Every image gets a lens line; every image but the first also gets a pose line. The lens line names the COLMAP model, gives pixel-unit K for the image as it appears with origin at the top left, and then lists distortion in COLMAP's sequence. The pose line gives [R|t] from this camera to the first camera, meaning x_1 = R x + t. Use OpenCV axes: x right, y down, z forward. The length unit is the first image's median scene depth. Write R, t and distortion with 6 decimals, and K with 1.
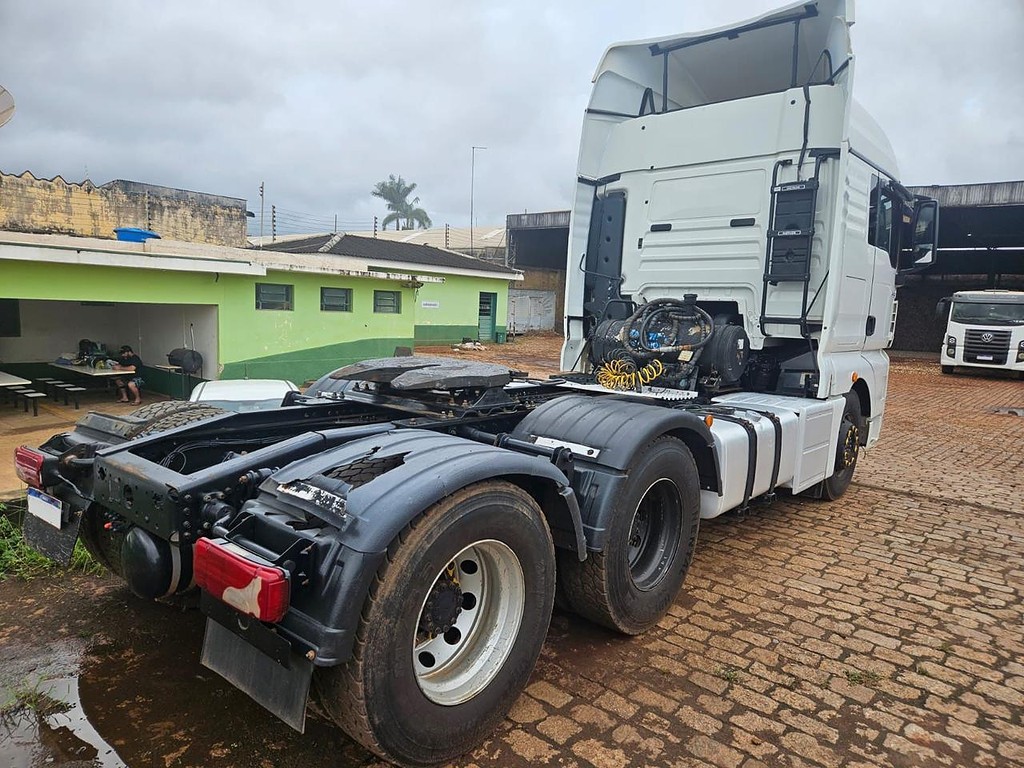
lens RADIAL K [[697.8, 0, 483.6], [0, 697.8, 404.3], [0, 0, 1]] dist [0.032952, -0.027437]
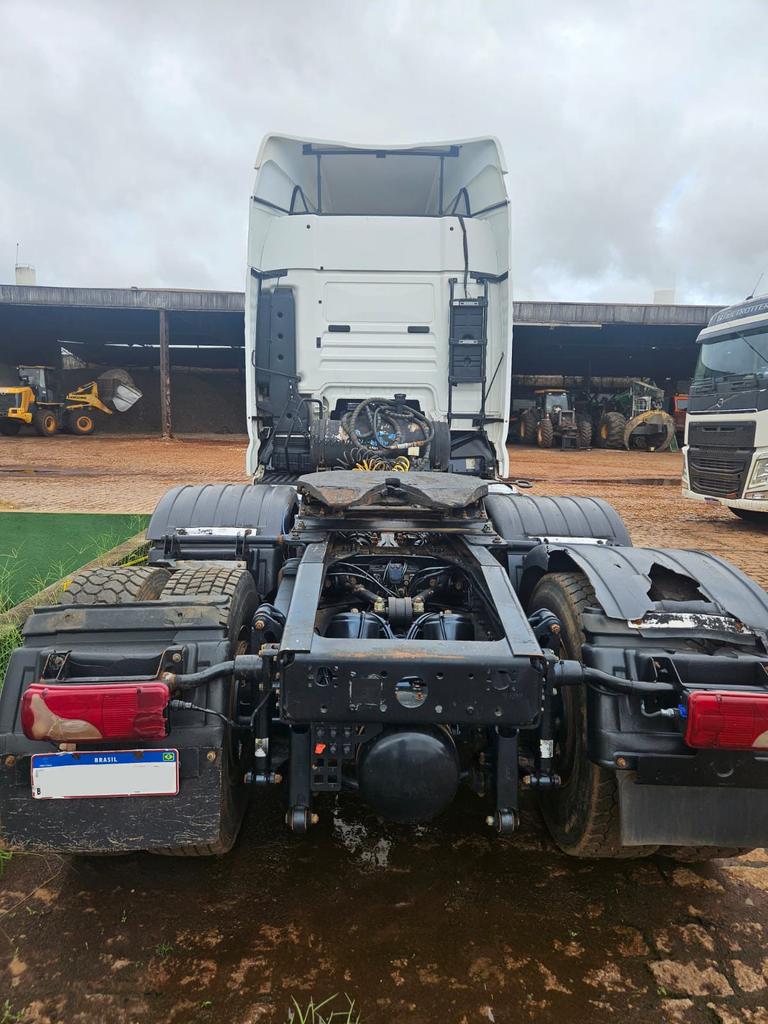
lens RADIAL K [[697.8, 0, 382.9], [0, 697.8, 505.8], [0, 0, 1]] dist [0.032952, -0.027437]
pose [[0.731383, -0.114856, 0.672225, -0.479734], [0.103161, 0.993006, 0.057424, -0.051458], [-0.674119, 0.027348, 0.738116, 0.231489]]
